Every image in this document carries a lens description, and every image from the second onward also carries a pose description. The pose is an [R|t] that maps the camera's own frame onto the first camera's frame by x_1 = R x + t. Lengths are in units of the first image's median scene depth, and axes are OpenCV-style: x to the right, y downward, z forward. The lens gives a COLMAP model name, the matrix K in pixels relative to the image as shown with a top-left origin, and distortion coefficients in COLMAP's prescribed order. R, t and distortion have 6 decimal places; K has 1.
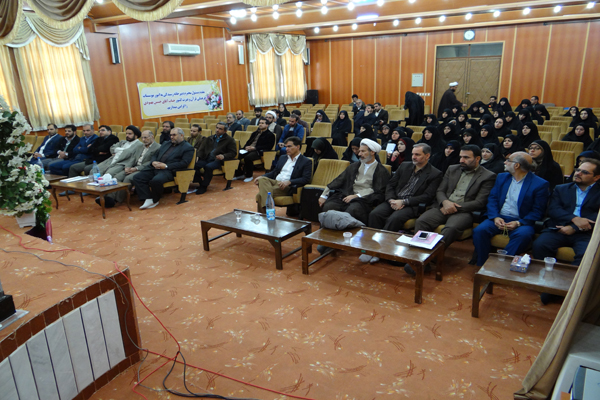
lens RADIAL K [[464.3, 0, 299.5], [0, 464.3, 232.2], [0, 0, 1]] dist [0.002977, 0.000784]
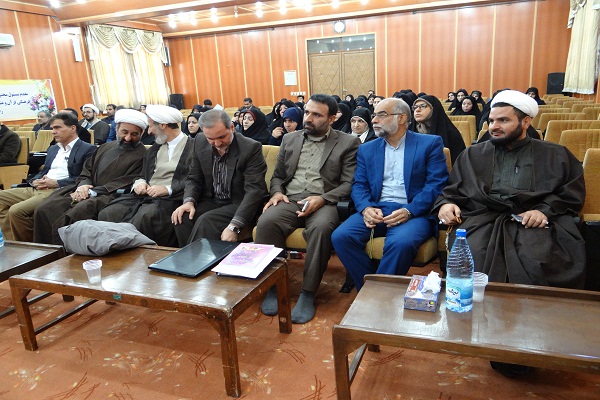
lens RADIAL K [[464.3, 0, 299.5], [0, 464.3, 232.2], [0, 0, 1]] dist [0.002977, 0.000784]
pose [[0.974643, -0.084332, 0.207267, 0.063623], [0.092783, 0.995192, -0.031381, 0.001861], [-0.203624, 0.049816, 0.977781, 0.137761]]
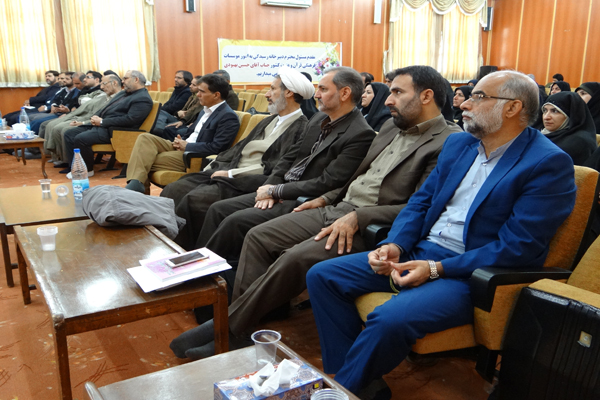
lens RADIAL K [[567.8, 0, 299.6], [0, 567.8, 223.2], [0, 0, 1]] dist [0.001966, -0.009623]
pose [[0.913426, 0.135195, -0.383894, 0.157015], [-0.159077, 0.986780, -0.030992, -0.007320], [0.374629, 0.089377, 0.922857, 0.173400]]
